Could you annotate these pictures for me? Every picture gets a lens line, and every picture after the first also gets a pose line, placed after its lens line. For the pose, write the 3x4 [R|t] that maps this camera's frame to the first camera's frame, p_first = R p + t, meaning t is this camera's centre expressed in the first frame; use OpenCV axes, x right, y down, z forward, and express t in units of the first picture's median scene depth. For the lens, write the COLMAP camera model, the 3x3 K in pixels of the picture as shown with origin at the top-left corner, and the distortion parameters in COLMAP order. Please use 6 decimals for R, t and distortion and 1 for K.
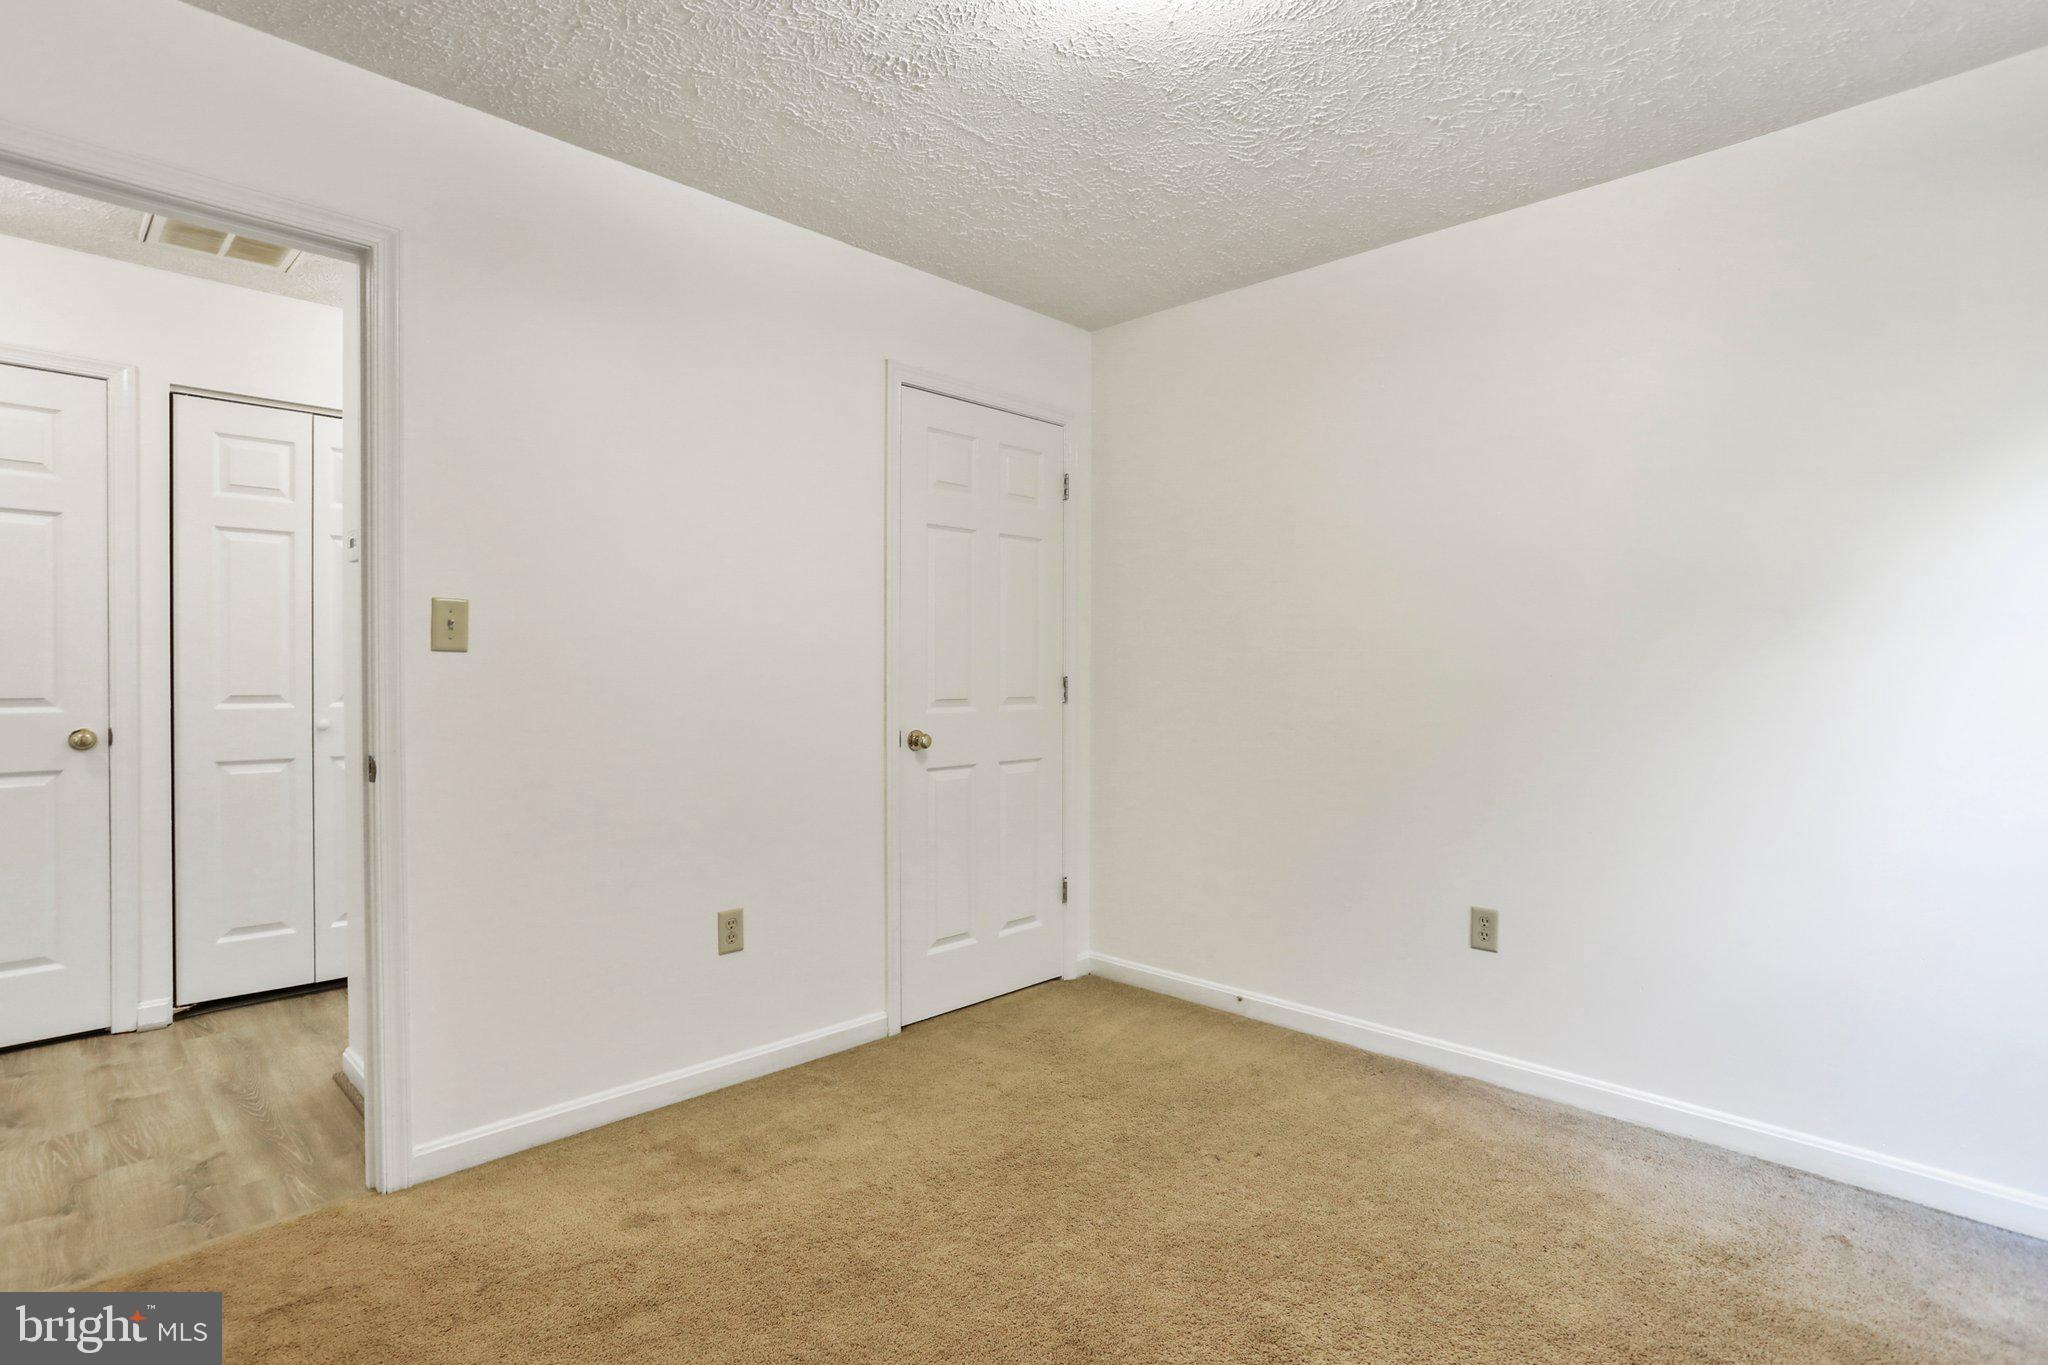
lens RADIAL K [[989.1, 0, 1020.4], [0, 989.1, 681.4], [0, 0, 1]] dist [-0.050391, 0.021184]
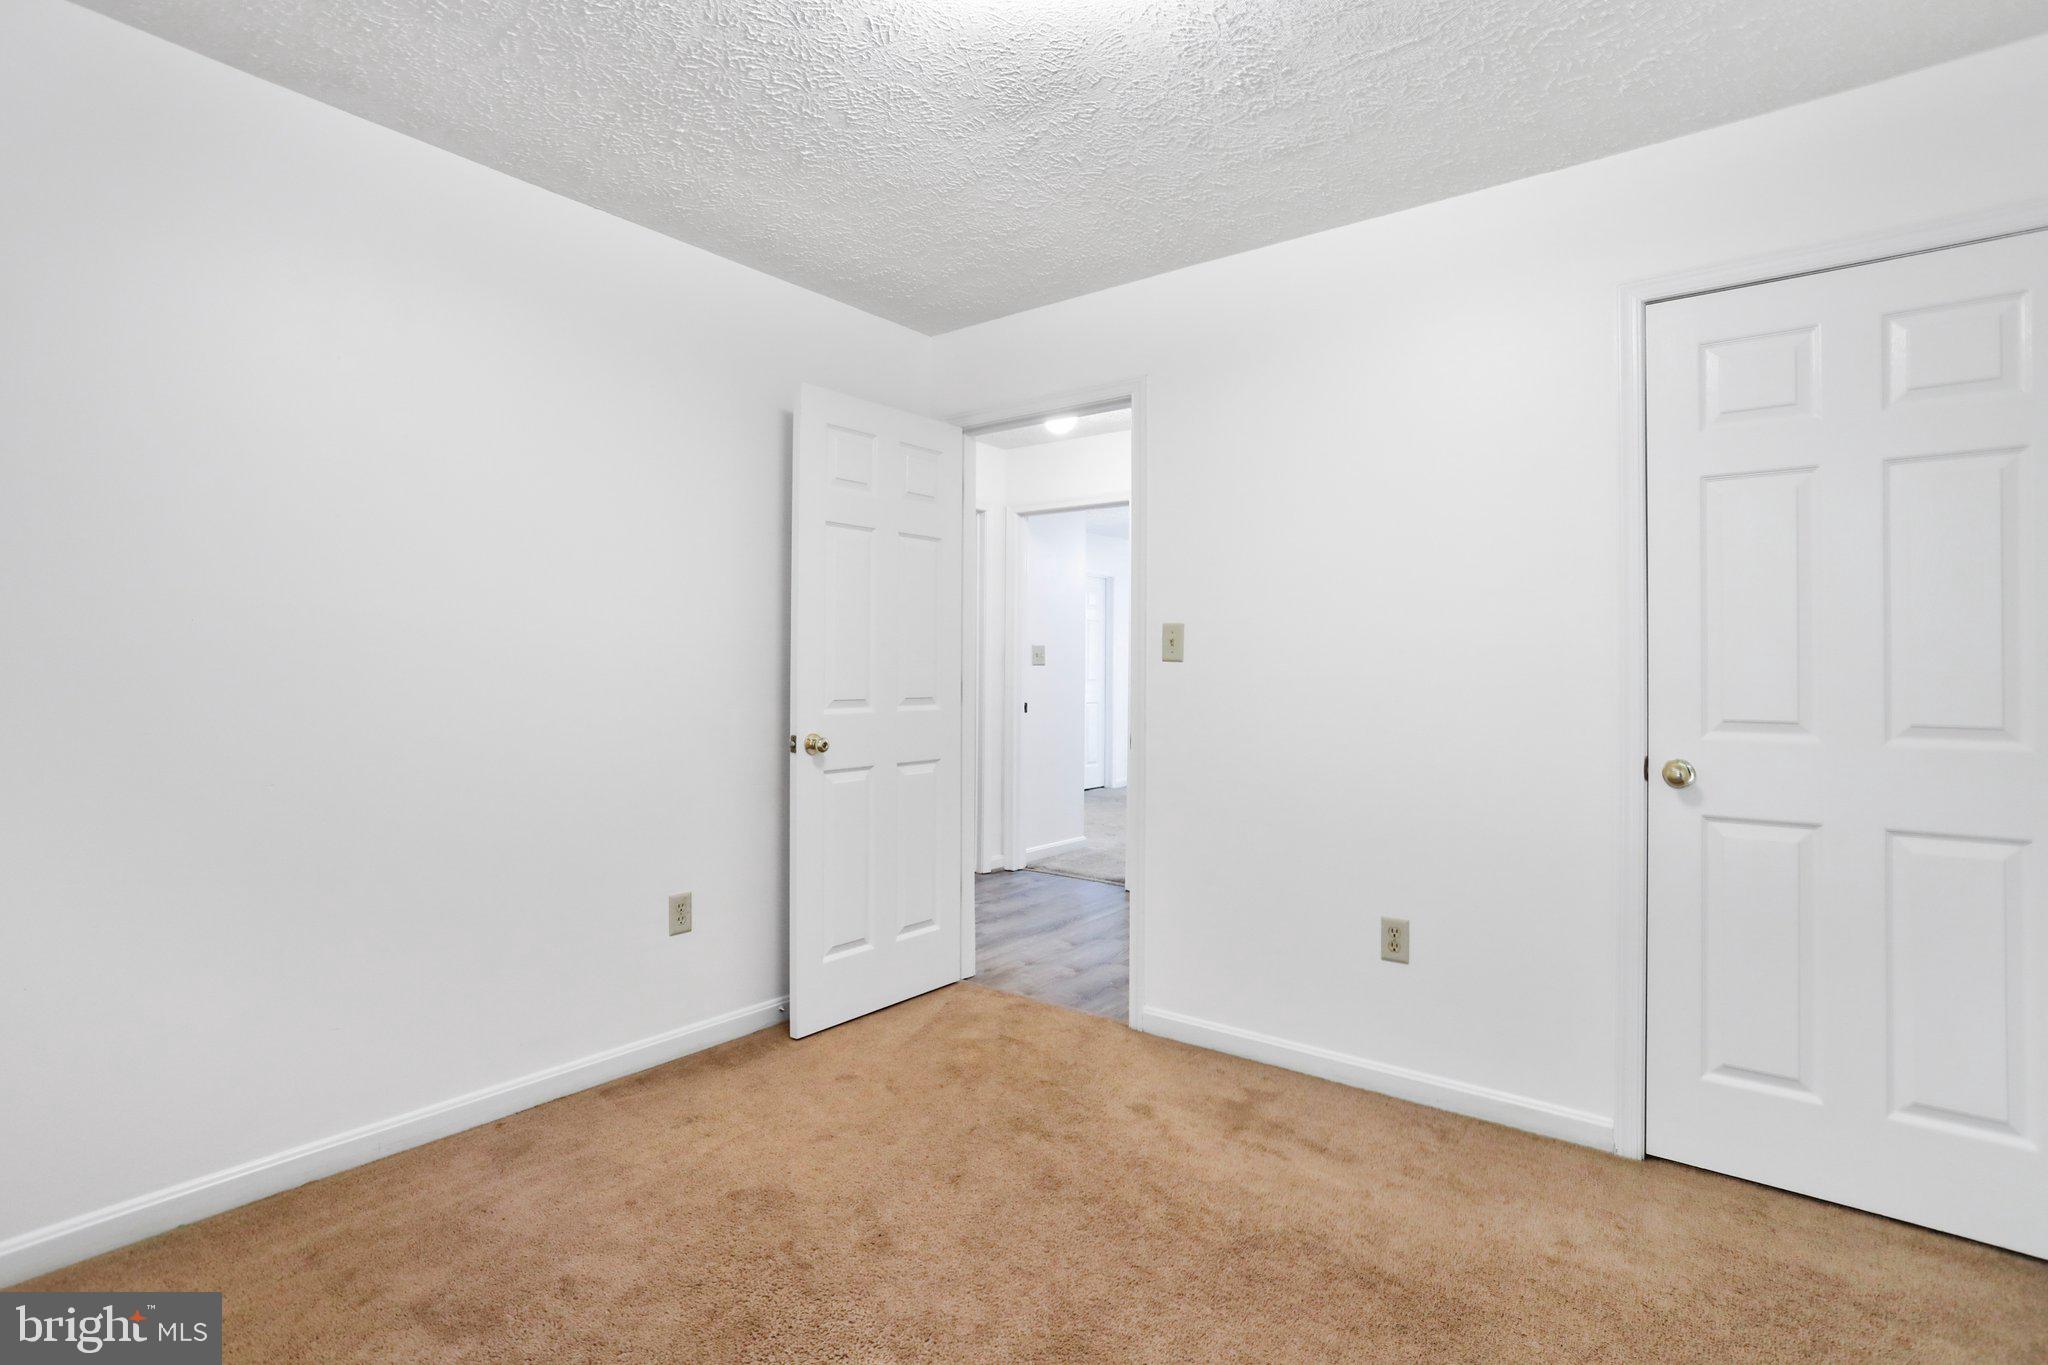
lens RADIAL K [[989.1, 0, 1023.7], [0, 989.1, 683.2], [0, 0, 1]] dist [-0.050391, 0.021184]
pose [[0.120747, 0.020327, -0.992475, 0.717682], [-0.009903, 0.999765, 0.019272, -0.022860], [0.992634, 0.007502, 0.120920, 0.575092]]
